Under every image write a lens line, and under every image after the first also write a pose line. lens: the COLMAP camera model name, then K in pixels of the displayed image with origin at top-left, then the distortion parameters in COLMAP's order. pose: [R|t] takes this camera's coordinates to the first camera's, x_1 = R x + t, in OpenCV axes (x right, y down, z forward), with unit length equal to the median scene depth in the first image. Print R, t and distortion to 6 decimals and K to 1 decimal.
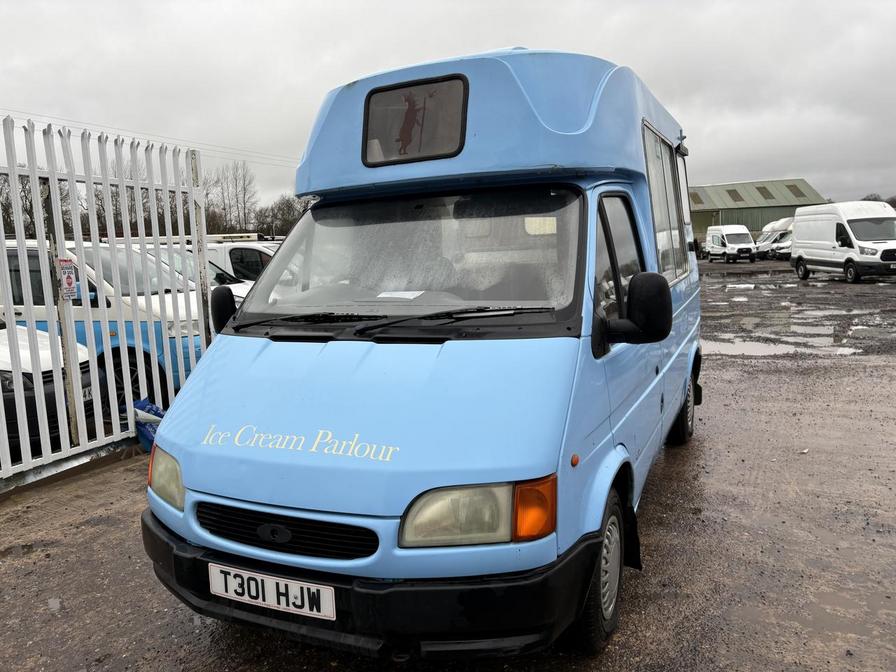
lens RADIAL K [[678.7, 0, 438.0], [0, 678.7, 335.9], [0, 0, 1]] dist [0.008347, -0.001536]
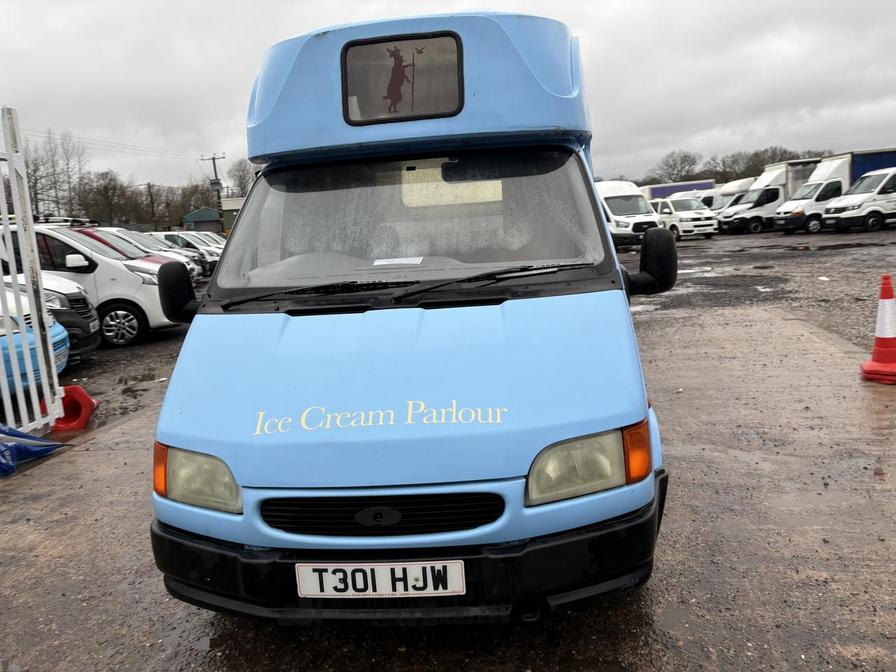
lens RADIAL K [[678.7, 0, 438.0], [0, 678.7, 335.9], [0, 0, 1]] dist [0.008347, -0.001536]
pose [[0.938409, -0.073592, 0.337599, -0.433676], [0.065225, 0.997218, 0.036078, 0.017335], [-0.339315, -0.011836, 0.940598, 0.105809]]
